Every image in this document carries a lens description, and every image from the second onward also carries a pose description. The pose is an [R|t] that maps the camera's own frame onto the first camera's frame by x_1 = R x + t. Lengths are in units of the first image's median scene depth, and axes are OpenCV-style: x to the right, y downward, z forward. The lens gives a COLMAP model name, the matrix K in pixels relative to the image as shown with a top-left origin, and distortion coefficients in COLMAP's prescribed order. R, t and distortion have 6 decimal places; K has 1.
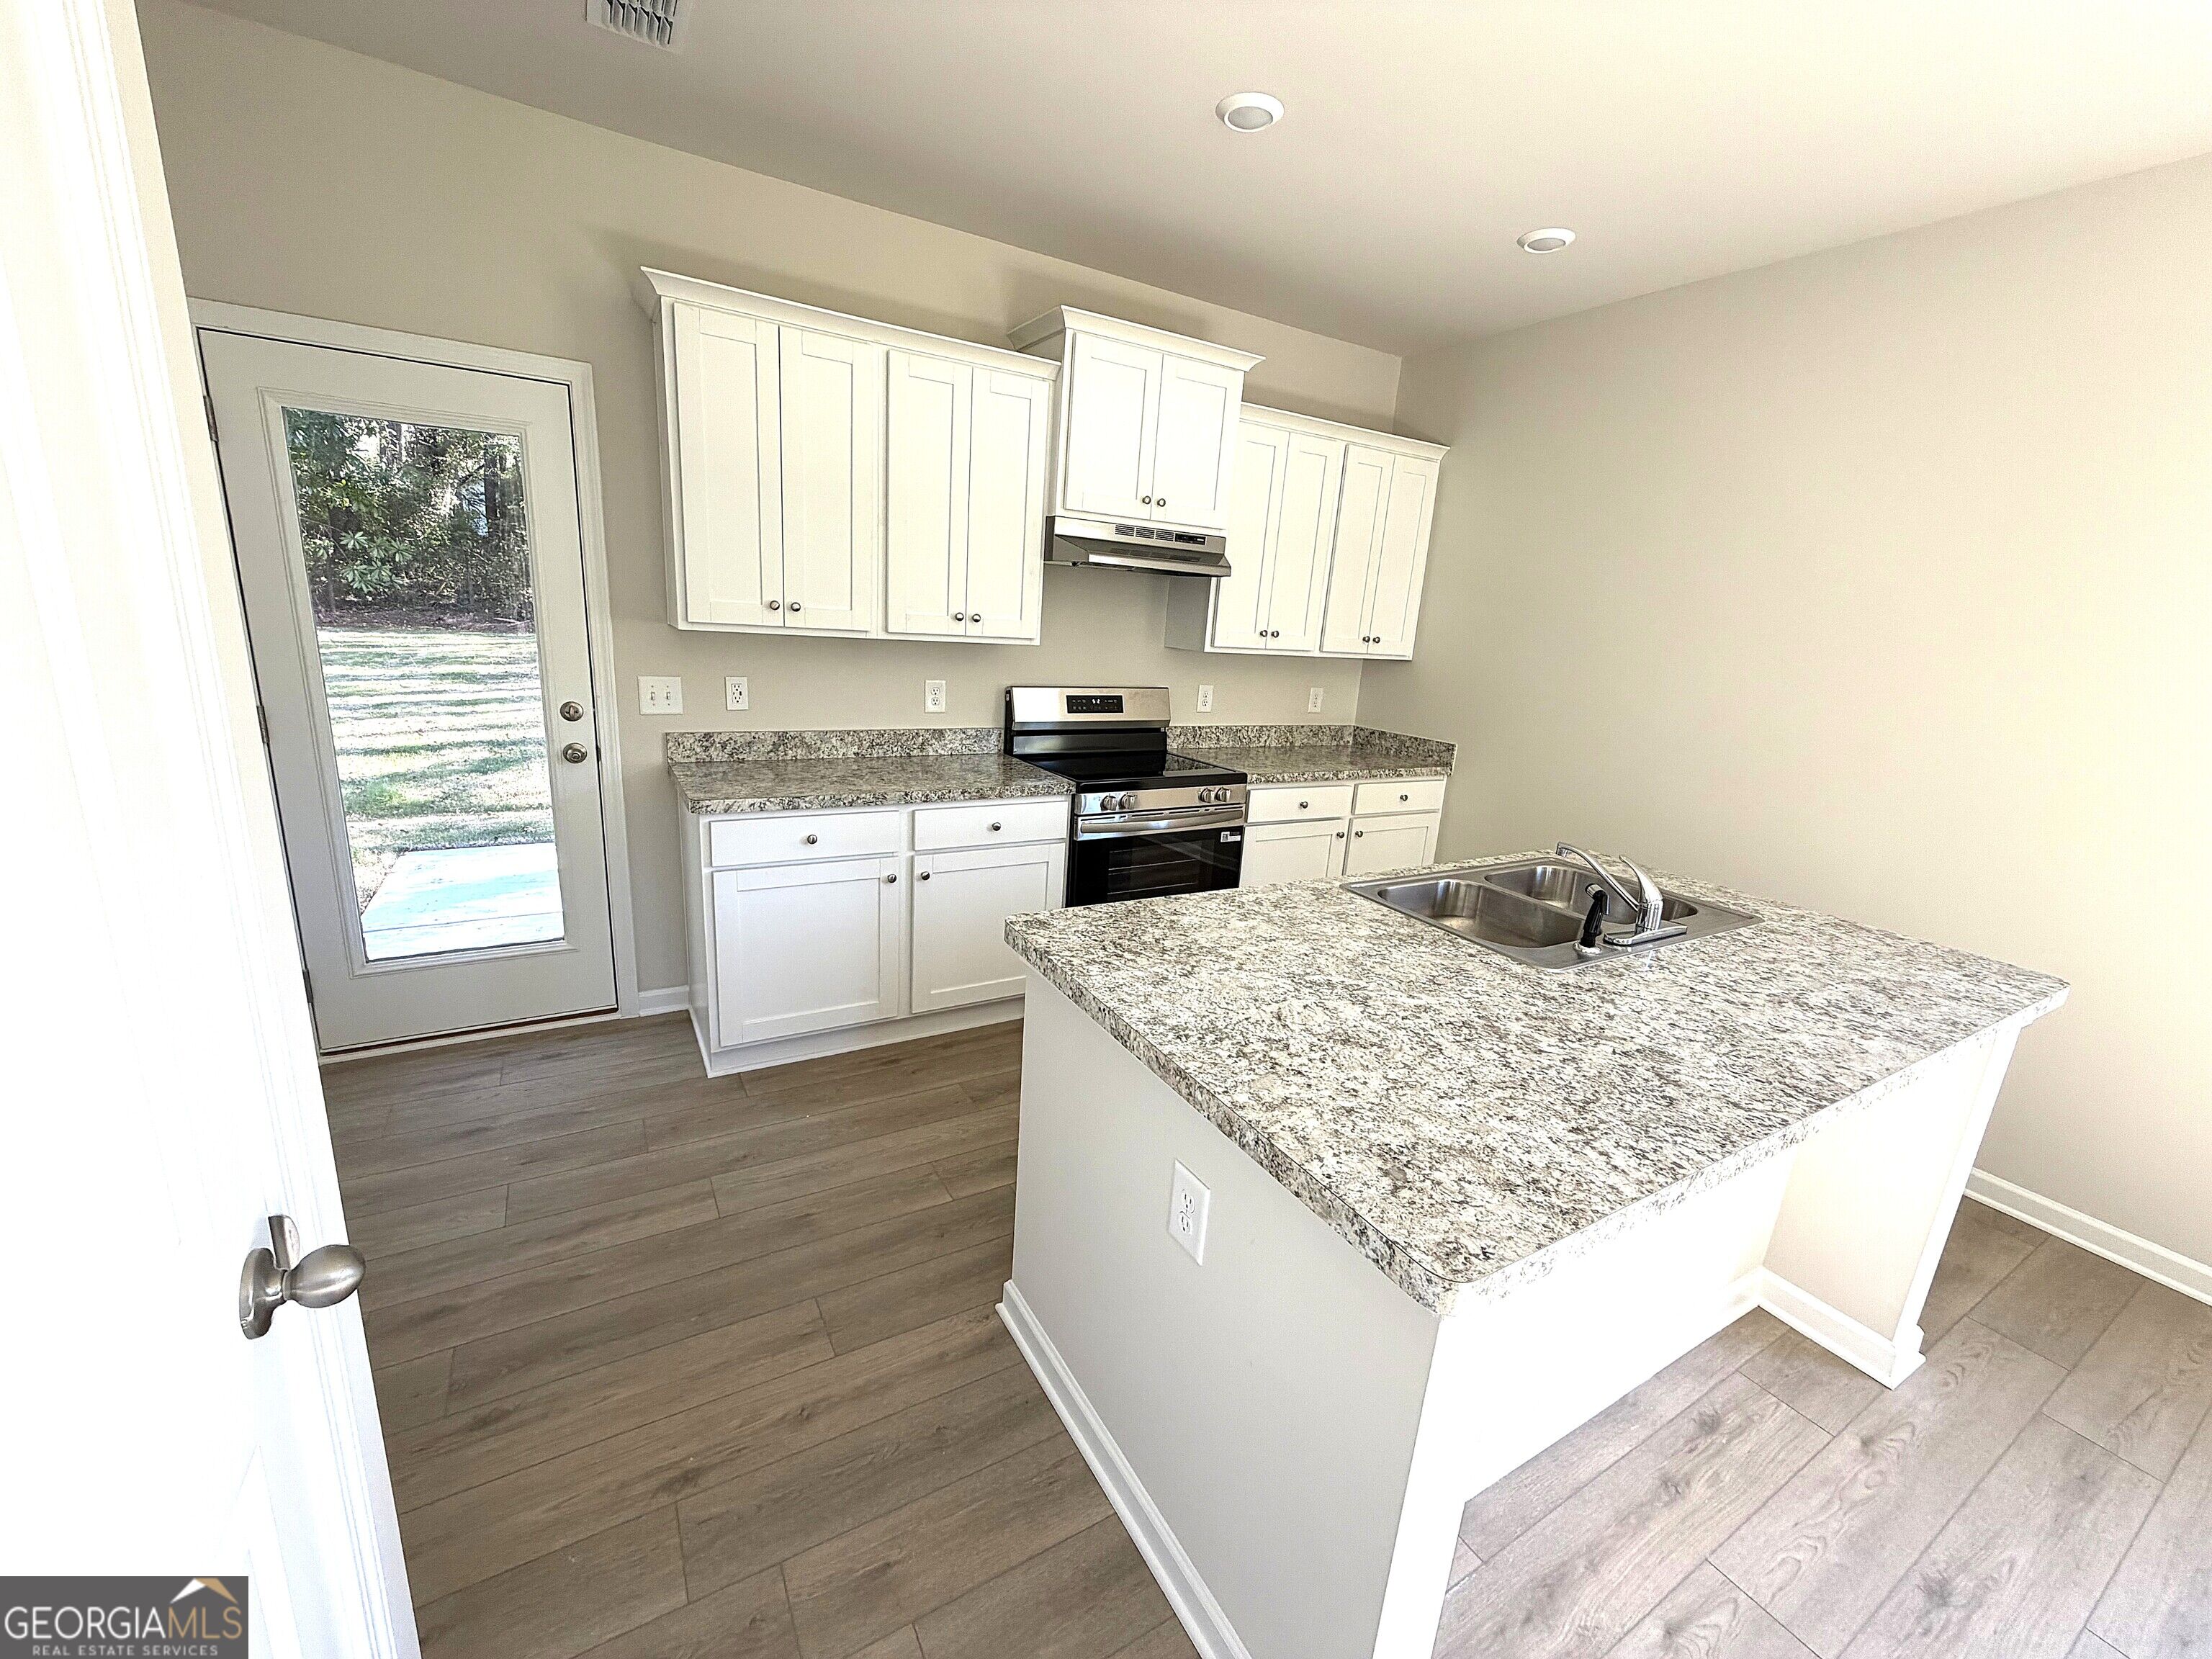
lens RADIAL K [[886.2, 0, 1103.5], [0, 886.2, 834.6], [0, 0, 1]] dist [0.004314, 0.000853]
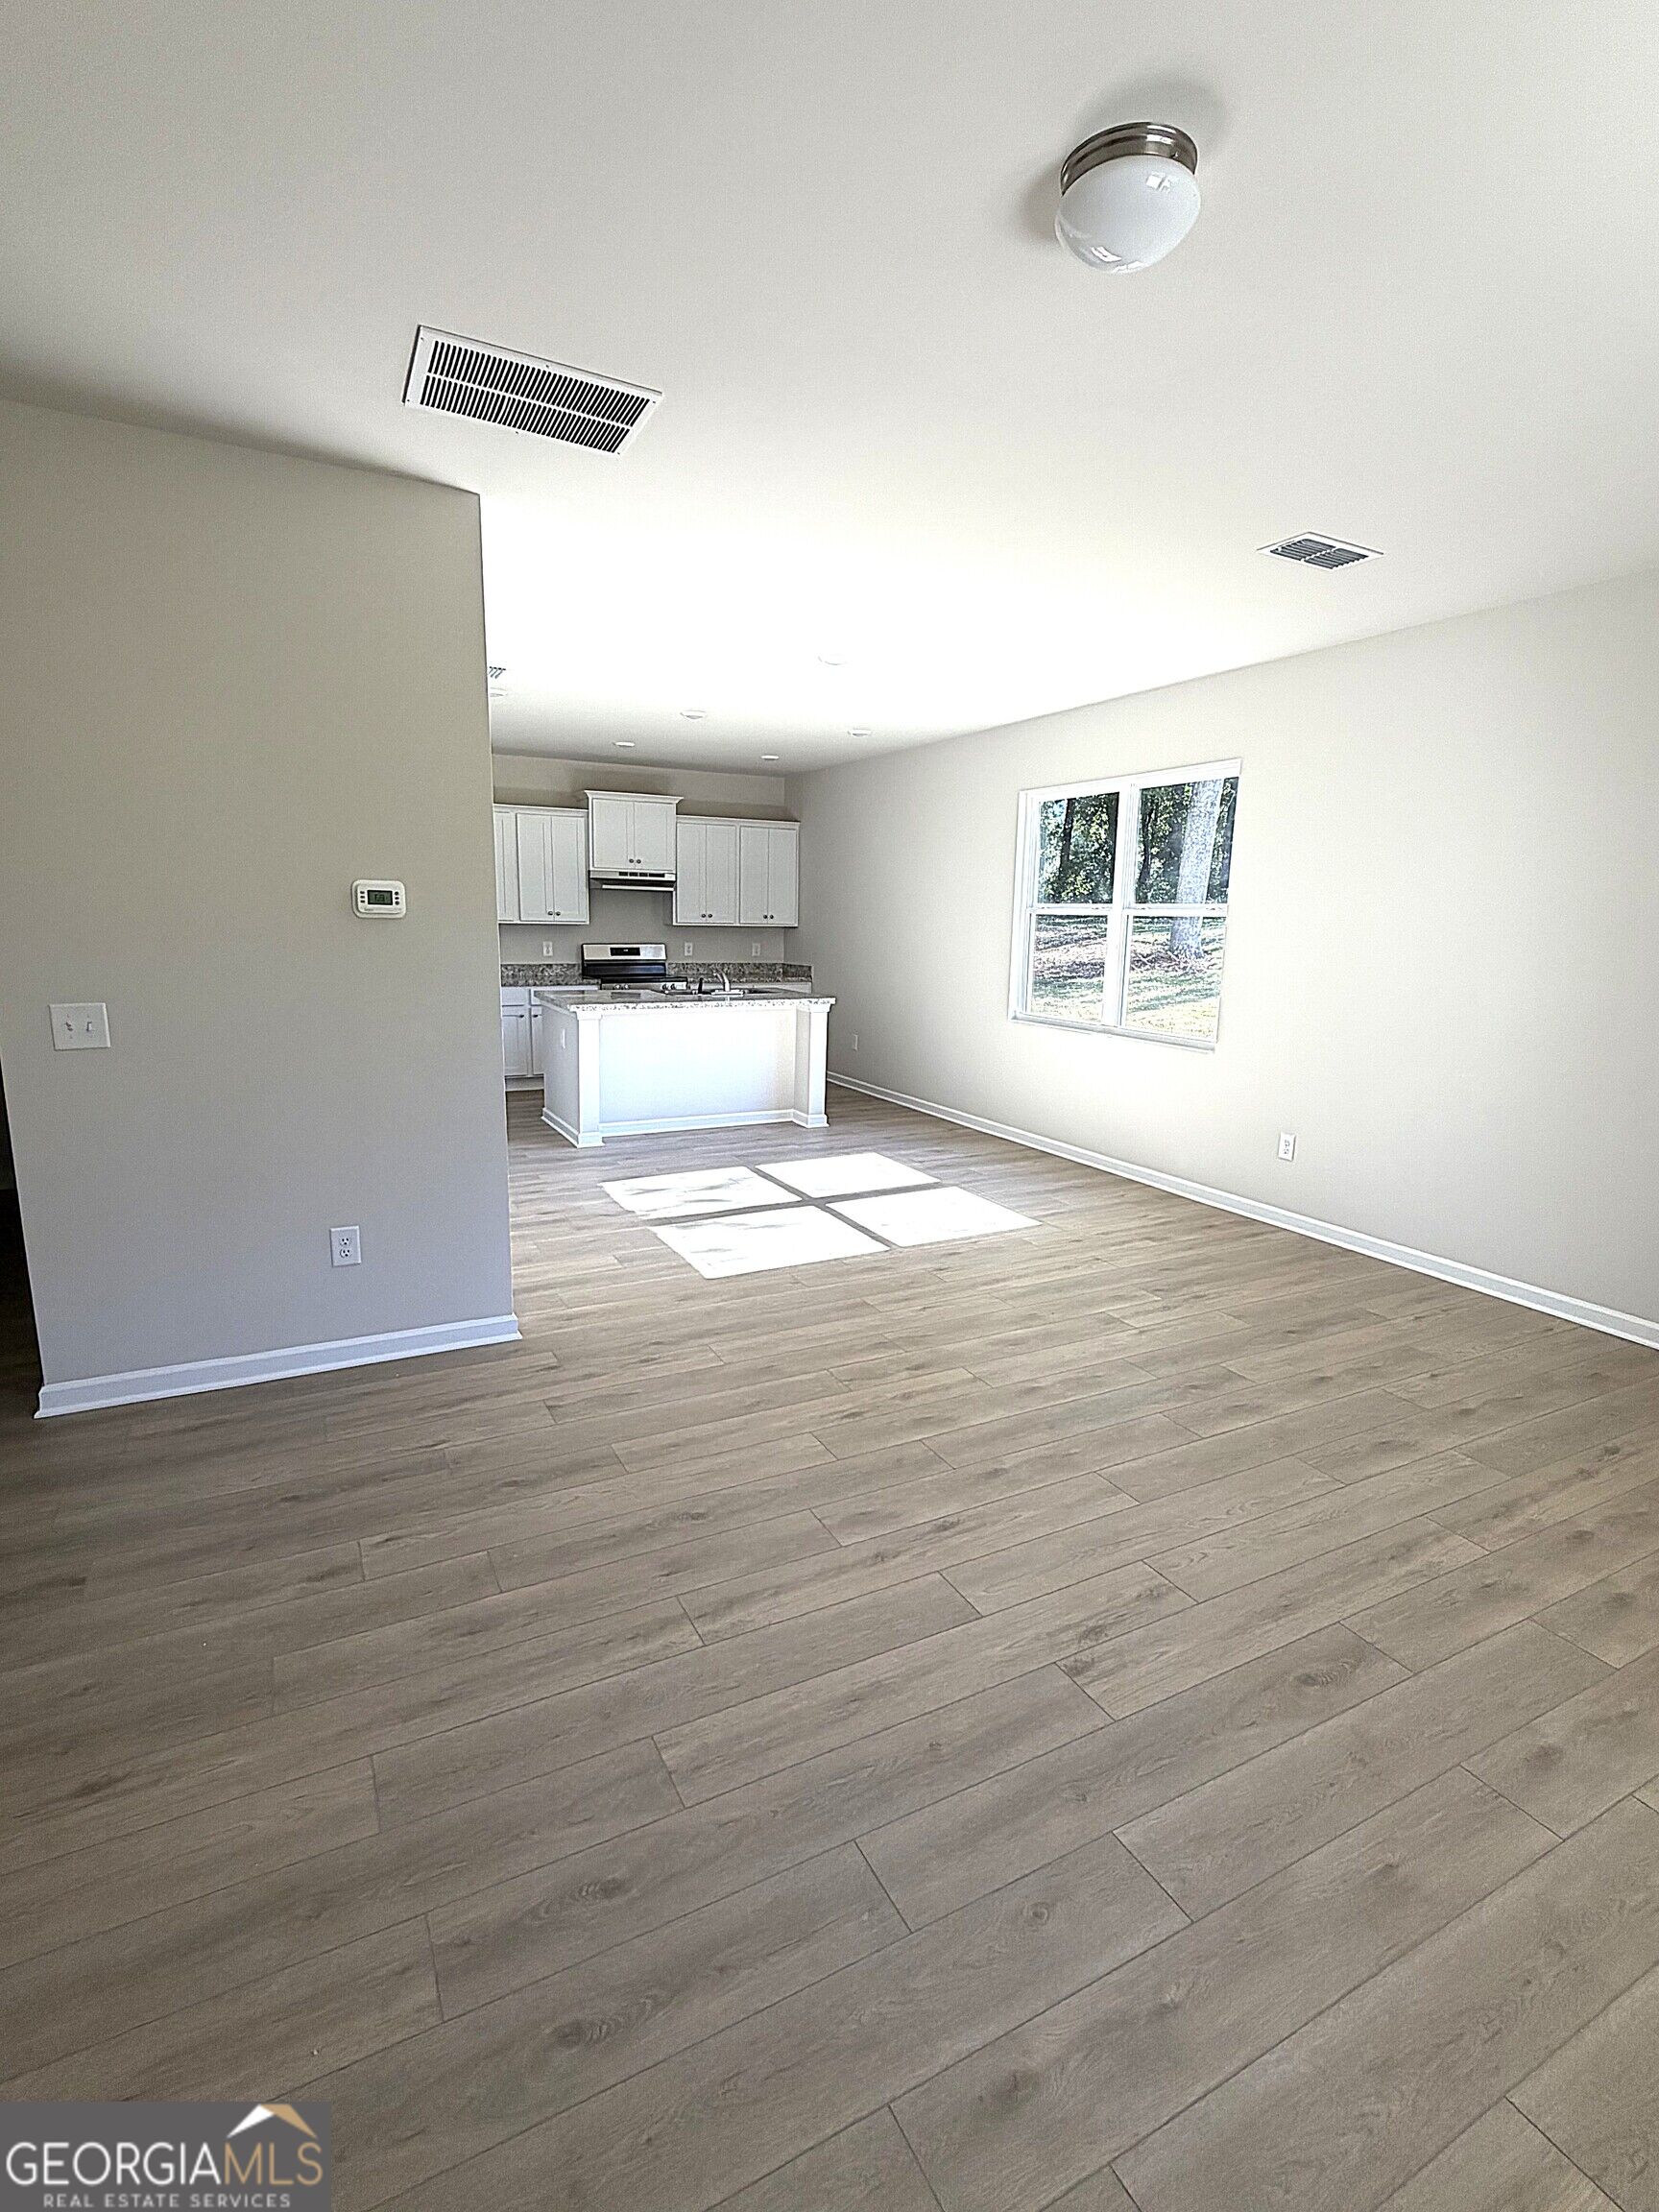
lens RADIAL K [[1042.4, 0, 833.1], [0, 1042.4, 1102.9], [0, 0, 1]] dist [-0.000873, -0.000104]
pose [[0.998237, -0.037822, -0.045748, 0.652454], [0.034642, 0.997055, -0.068417, 0.447266], [0.048201, 0.066711, 0.996607, -1.607163]]
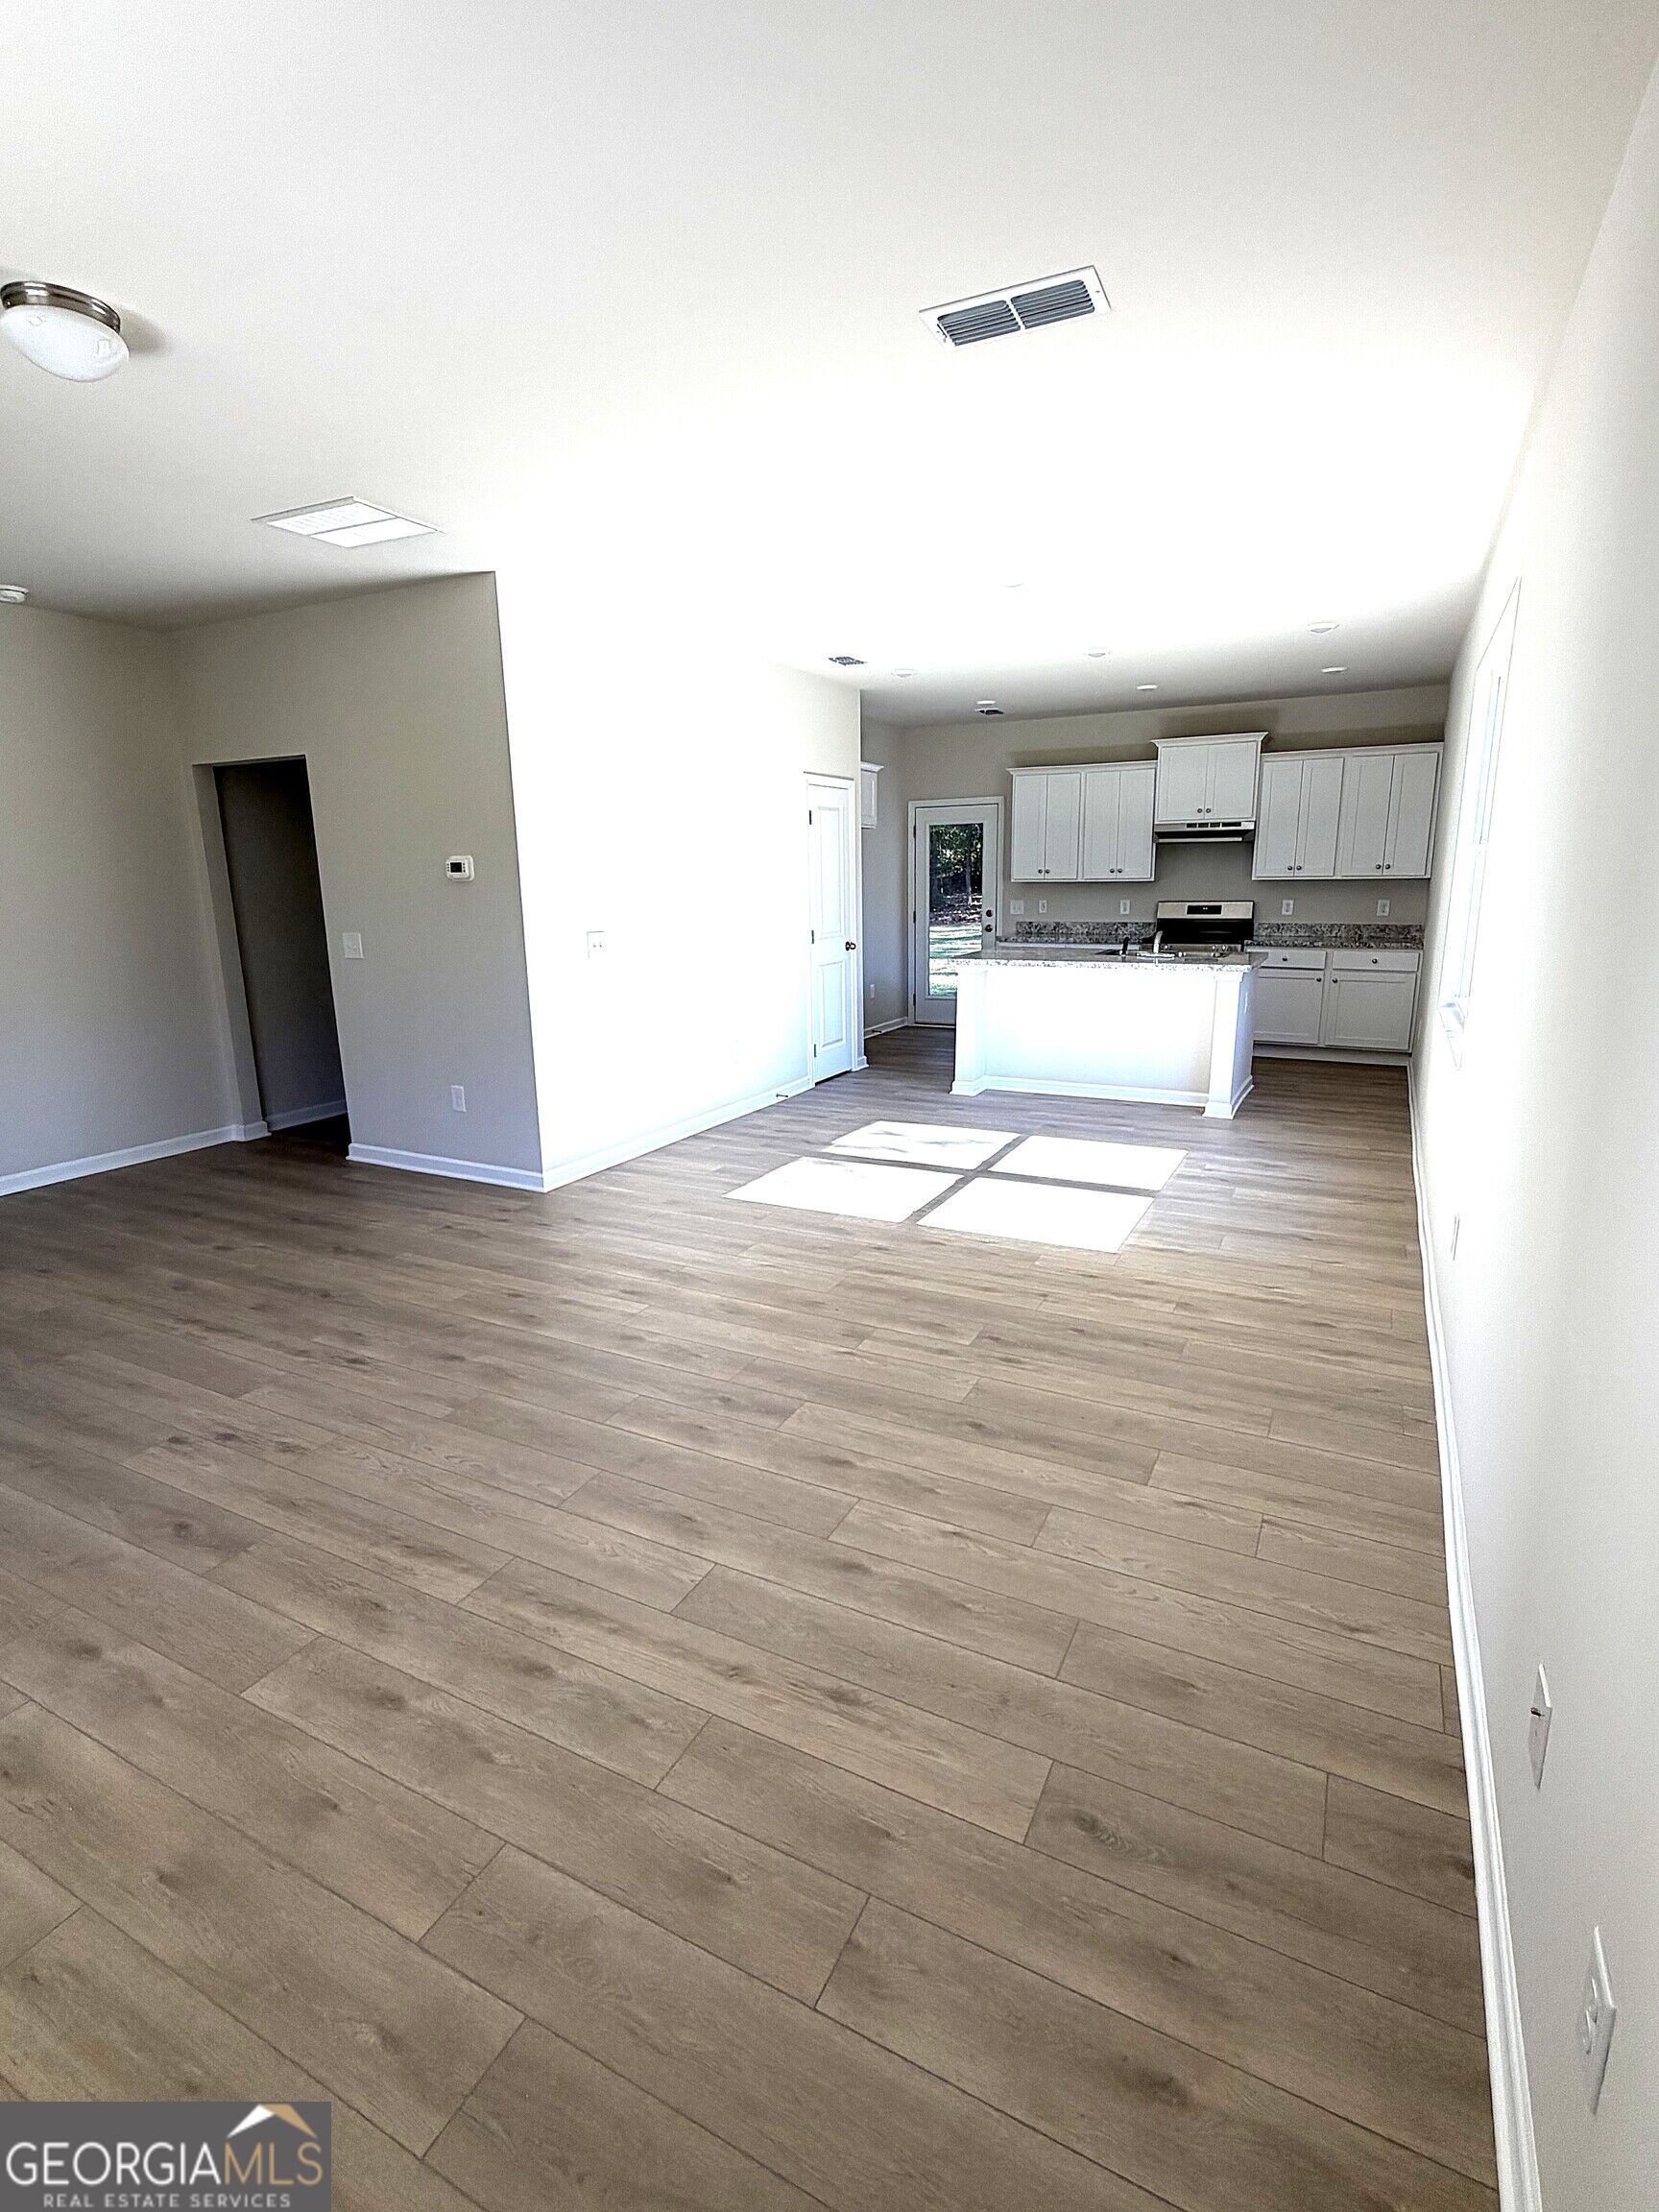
lens RADIAL K [[1042.4, 0, 829.7], [0, 1042.4, 1109.8], [0, 0, 1]] dist [-0.000873, -0.000104]
pose [[0.537595, 0.117295, -0.835005, 1.692906], [-0.158092, 0.986737, 0.036826, 0.374387], [0.828251, 0.112210, 0.549008, -1.016577]]
